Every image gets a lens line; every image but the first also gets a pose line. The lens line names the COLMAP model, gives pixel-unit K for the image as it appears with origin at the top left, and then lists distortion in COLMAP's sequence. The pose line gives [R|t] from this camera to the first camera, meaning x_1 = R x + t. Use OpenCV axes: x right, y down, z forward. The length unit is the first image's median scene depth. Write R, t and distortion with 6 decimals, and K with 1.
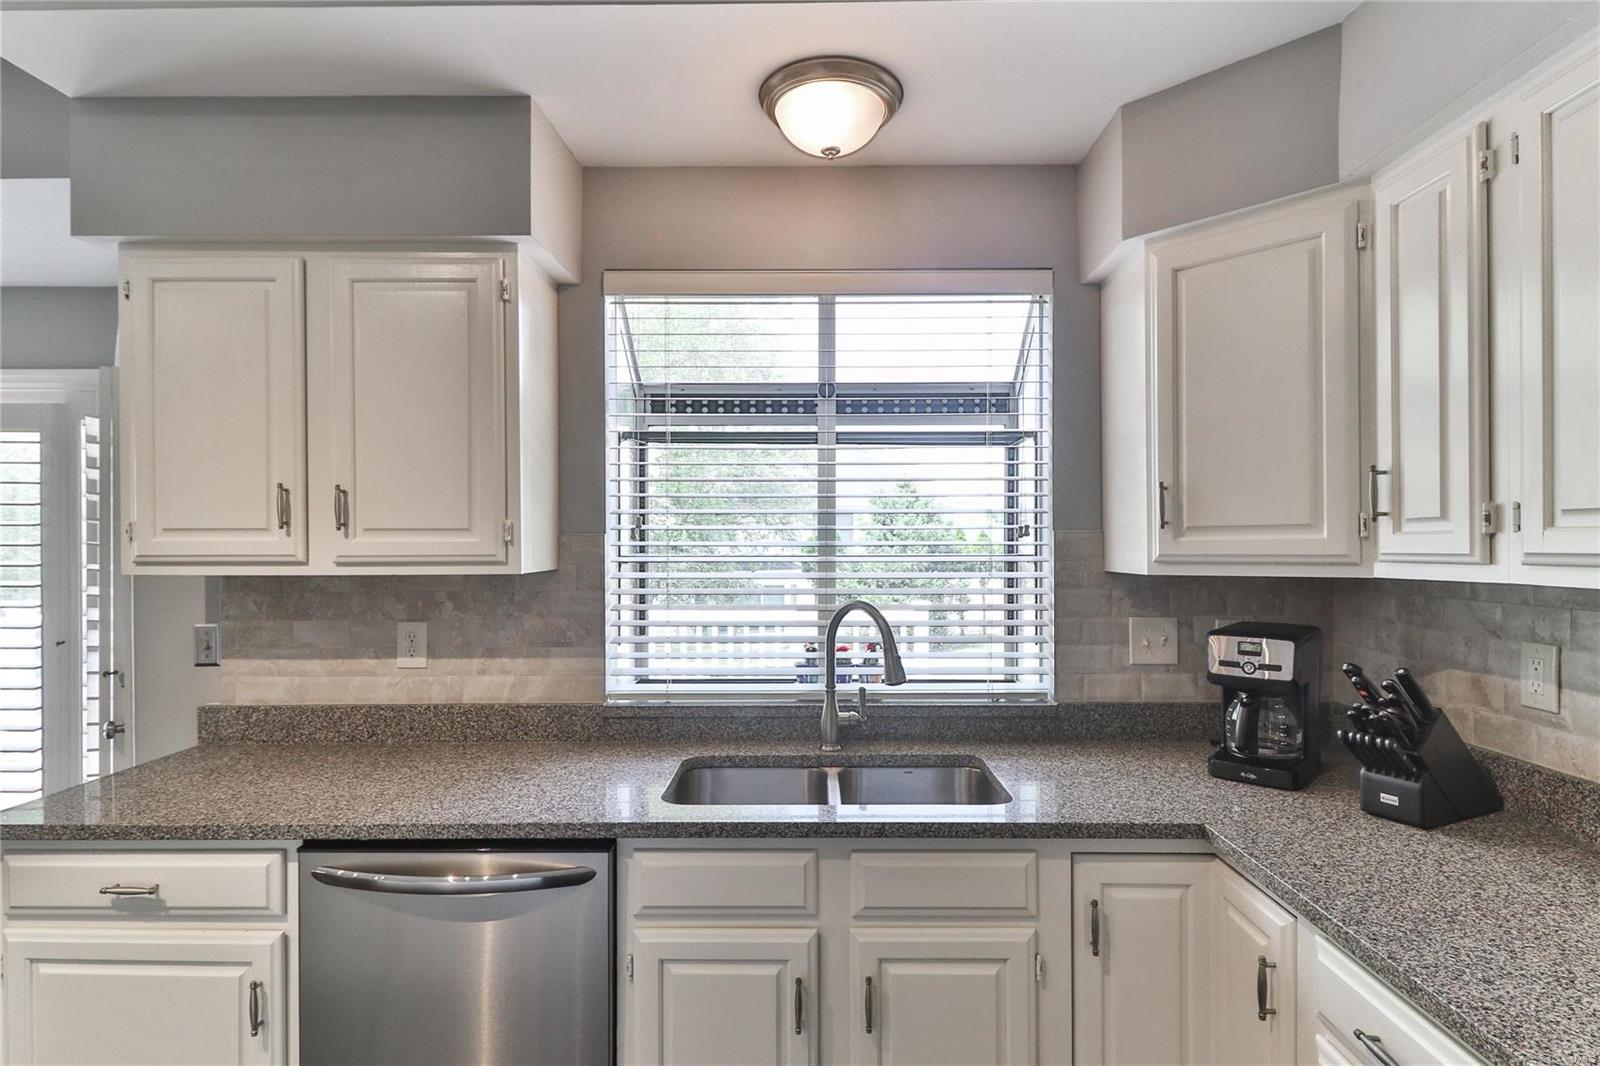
lens RADIAL K [[838.5, 0, 805.0], [0, 838.5, 543.1], [0, 0, 1]] dist [0.006999, -0.000304]
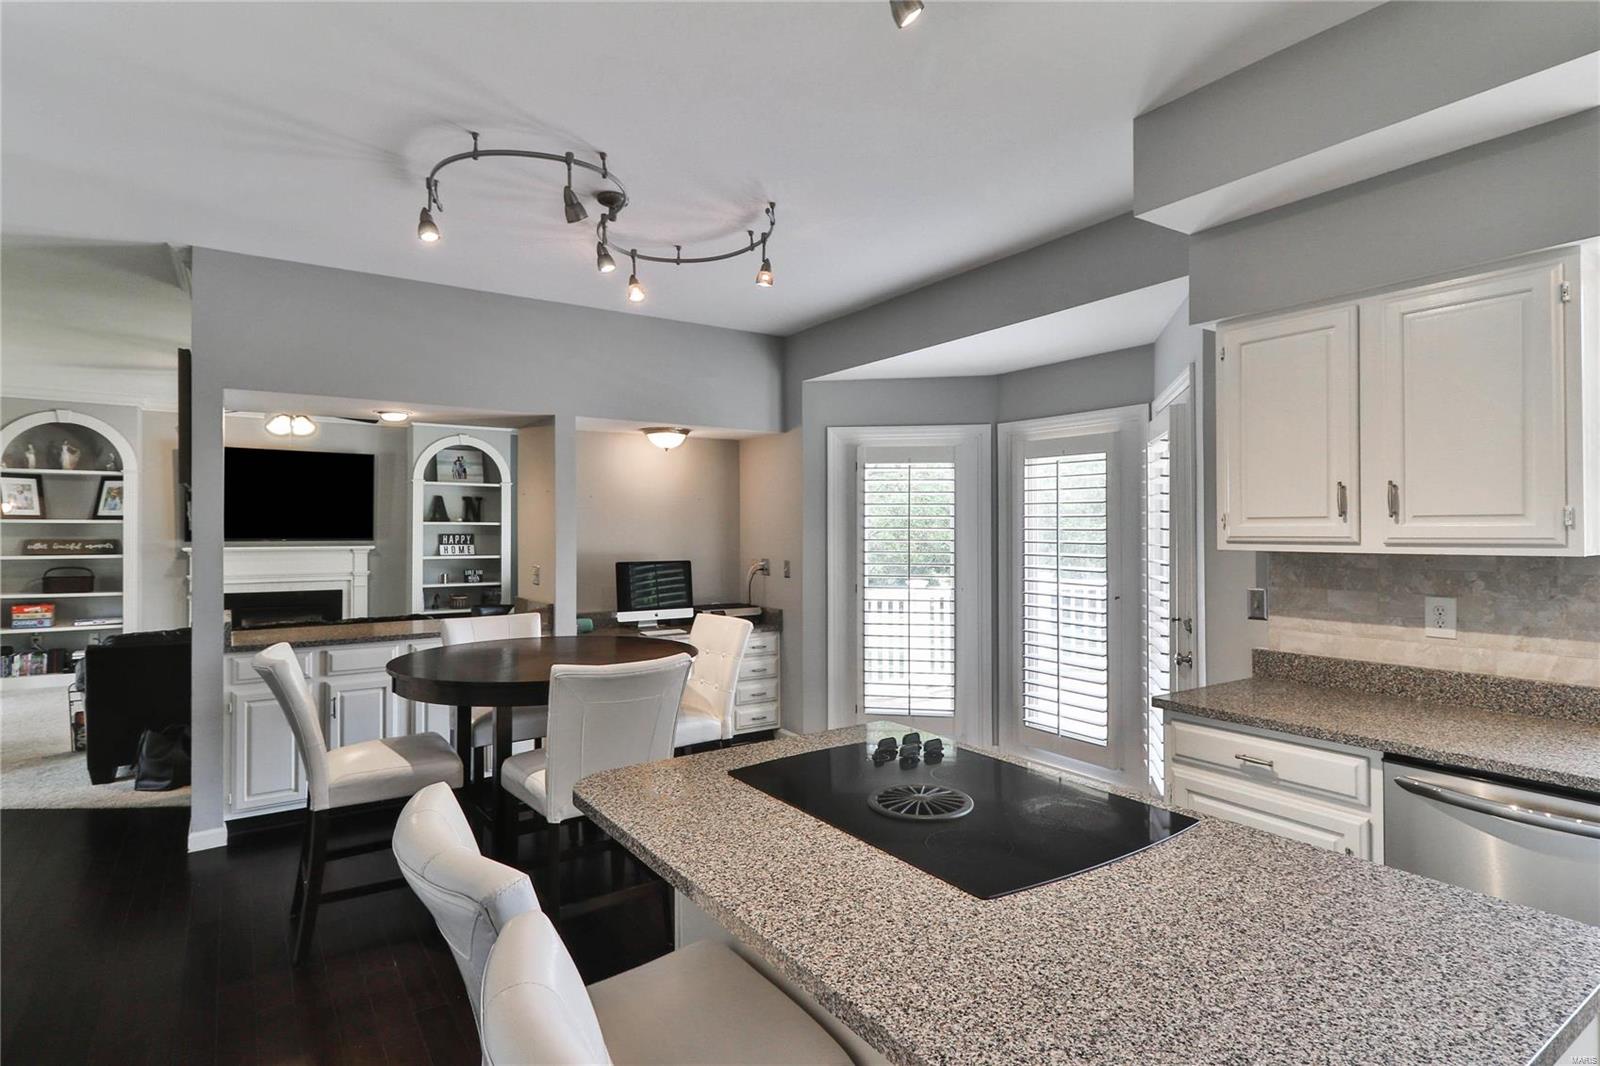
lens RADIAL K [[828.4, 0, 812.7], [0, 828.4, 521.6], [0, 0, 1]] dist [0.019698, -0.012083]
pose [[0.575125, -0.006636, -0.818039, -0.031570], [-0.002406, 0.999949, -0.009803, 0.004479], [0.818062, 0.007606, 0.575080, -0.350083]]
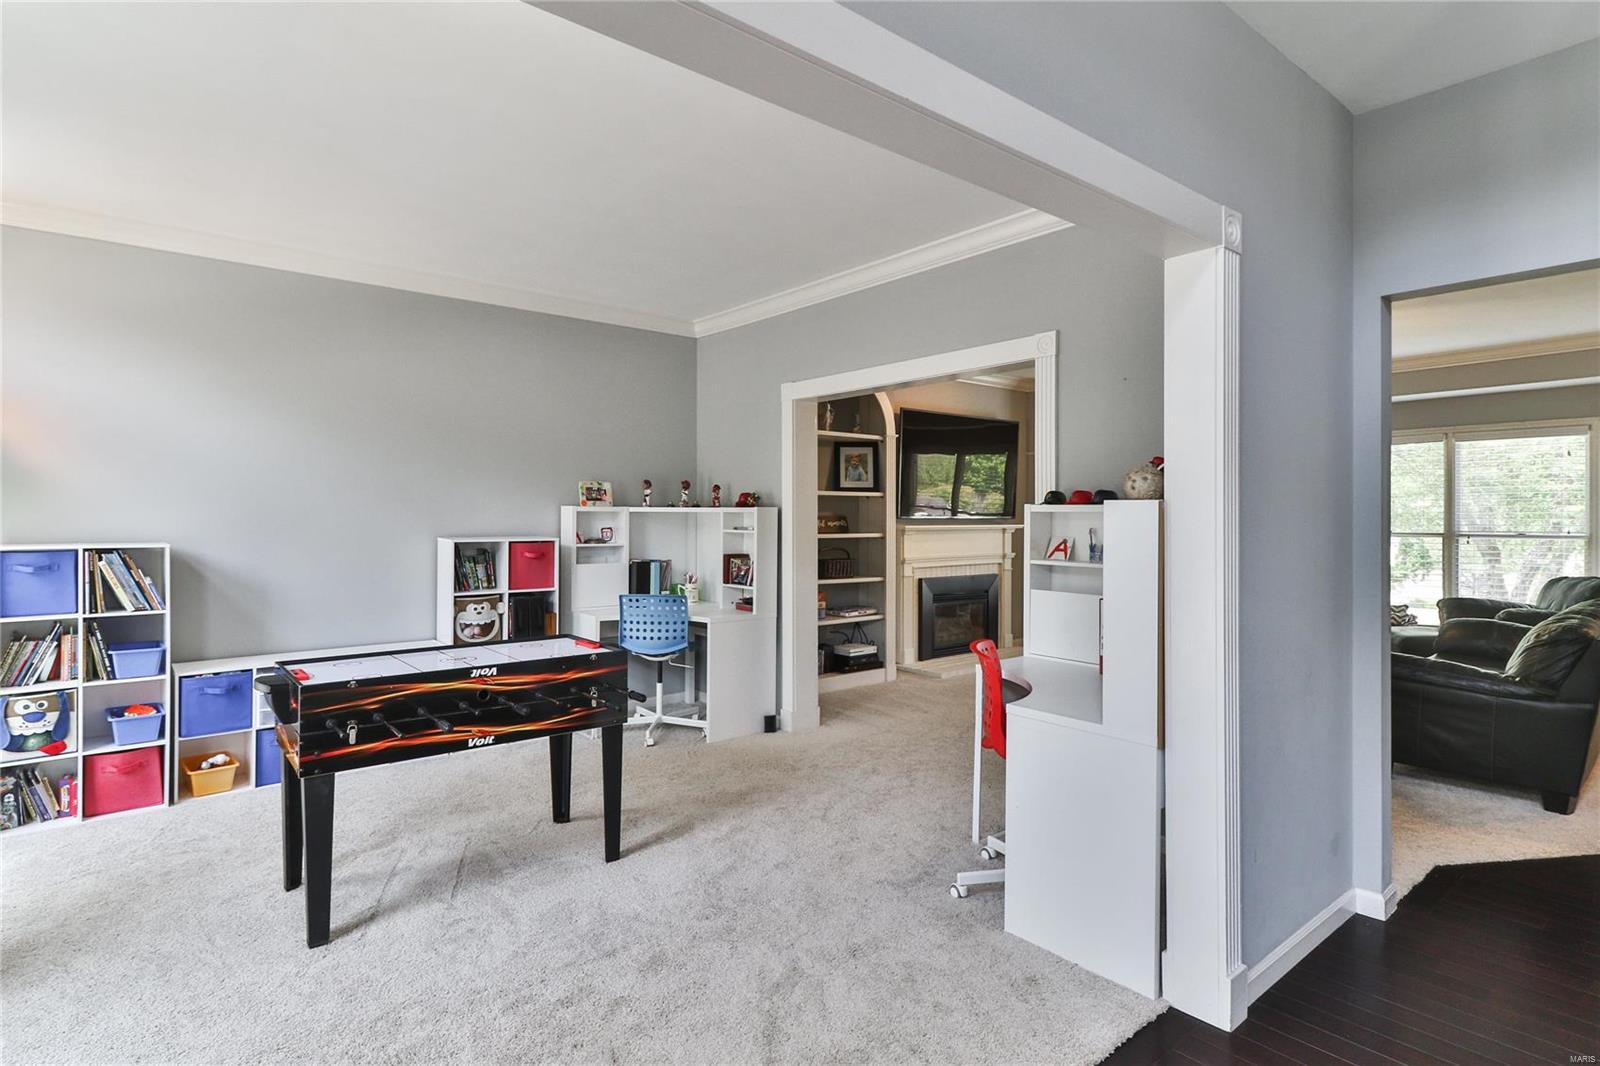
lens RADIAL K [[826.4, 0, 797.6], [0, 826.4, 516.8], [0, 0, 1]] dist [0.002926, -0.001565]
pose [[0.646907, 0.000978, -0.762568, -2.709788], [-0.002134, 0.999998, -0.000527, 0.063490], [0.762566, 0.001968, 0.646907, -3.057538]]
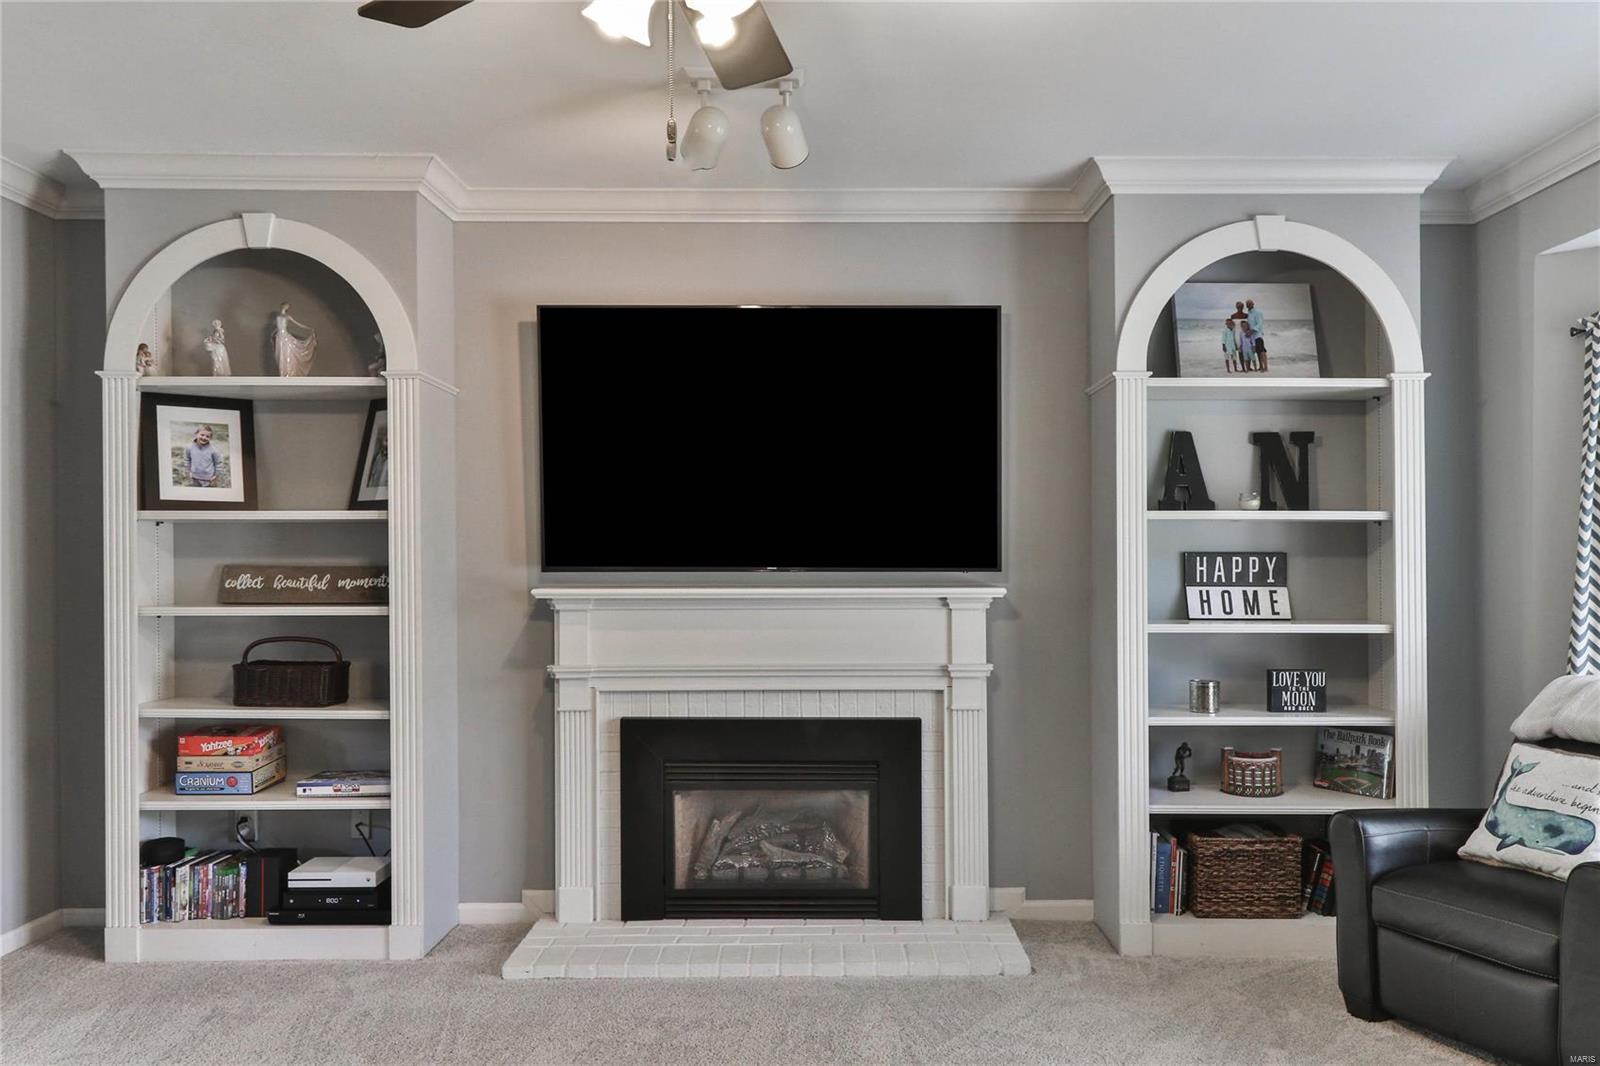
lens RADIAL K [[1238.3, 0, 857.4], [0, 1238.3, 556.0], [0, 0, 1]] dist [0.007821, 0.004832]
pose [[0.028765, -0.006235, -0.999567, -2.886192], [0.000275, 0.999981, -0.006230, 0.055114], [0.999586, -0.000095, 0.028766, -0.023165]]
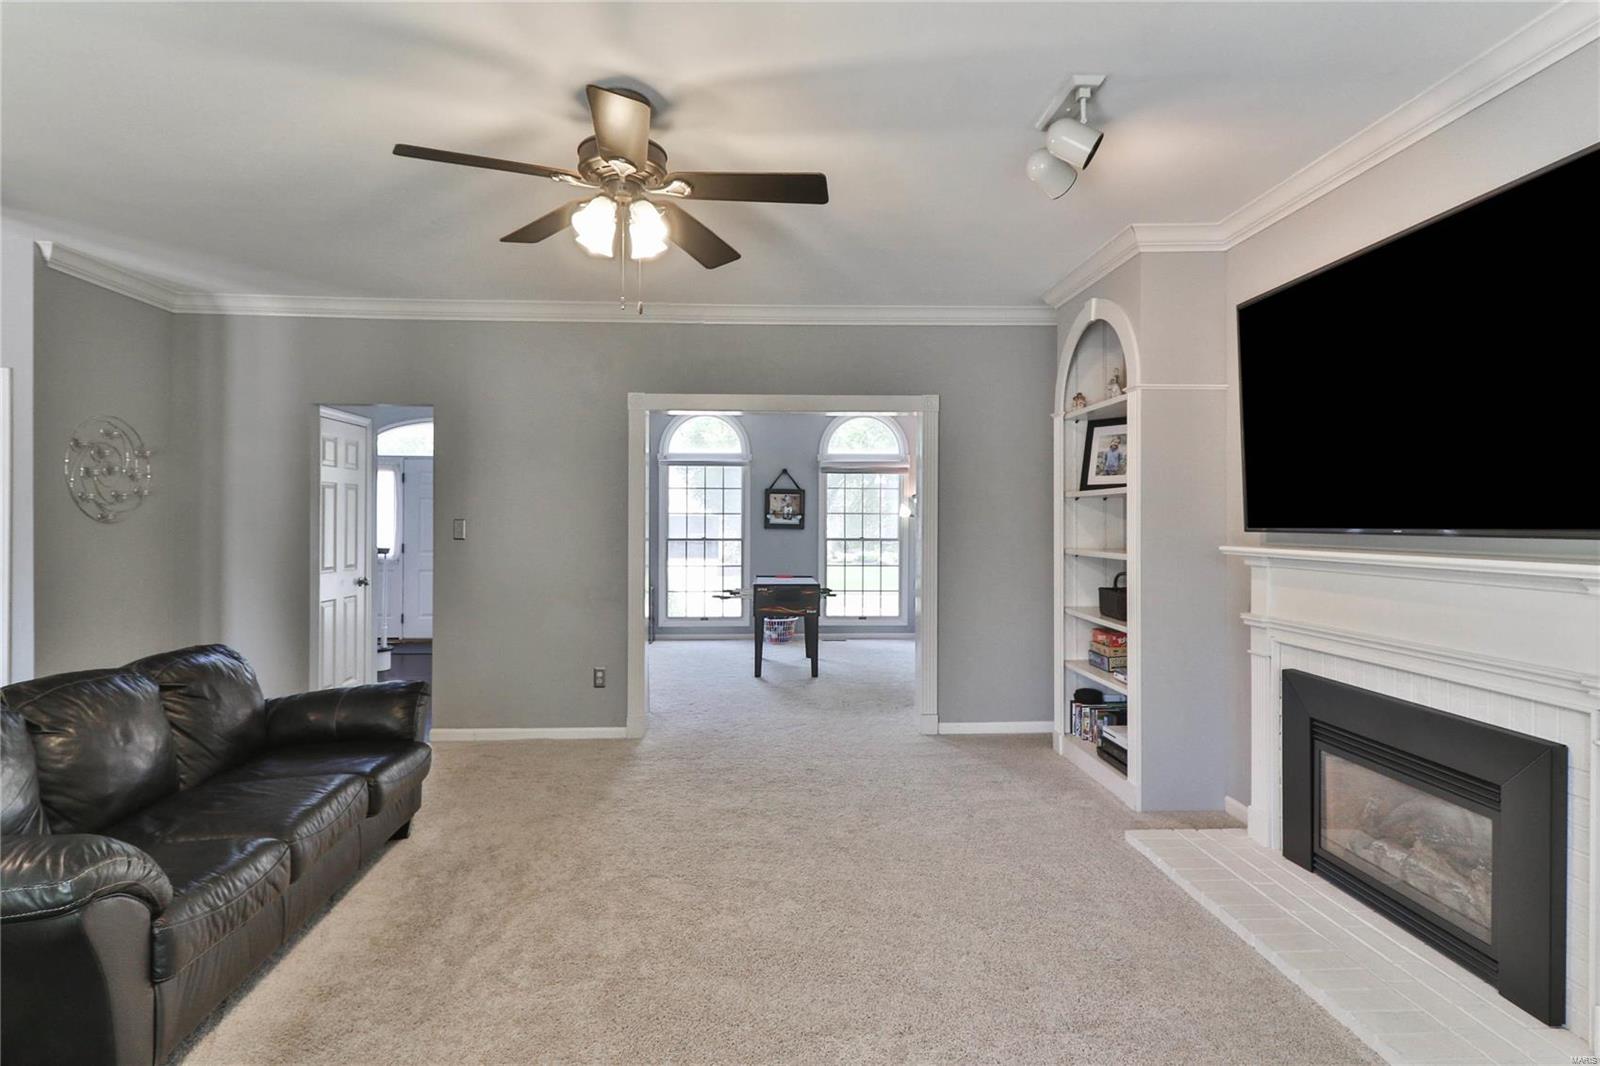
lens RADIAL K [[826.4, 0, 797.6], [0, 826.4, 516.8], [0, 0, 1]] dist [0.002926, -0.001565]
pose [[-0.997708, -0.002369, -0.067623, -4.041579], [-0.002103, 0.999990, -0.004004, 0.047552], [0.067632, -0.003852, -0.997703, 1.113666]]
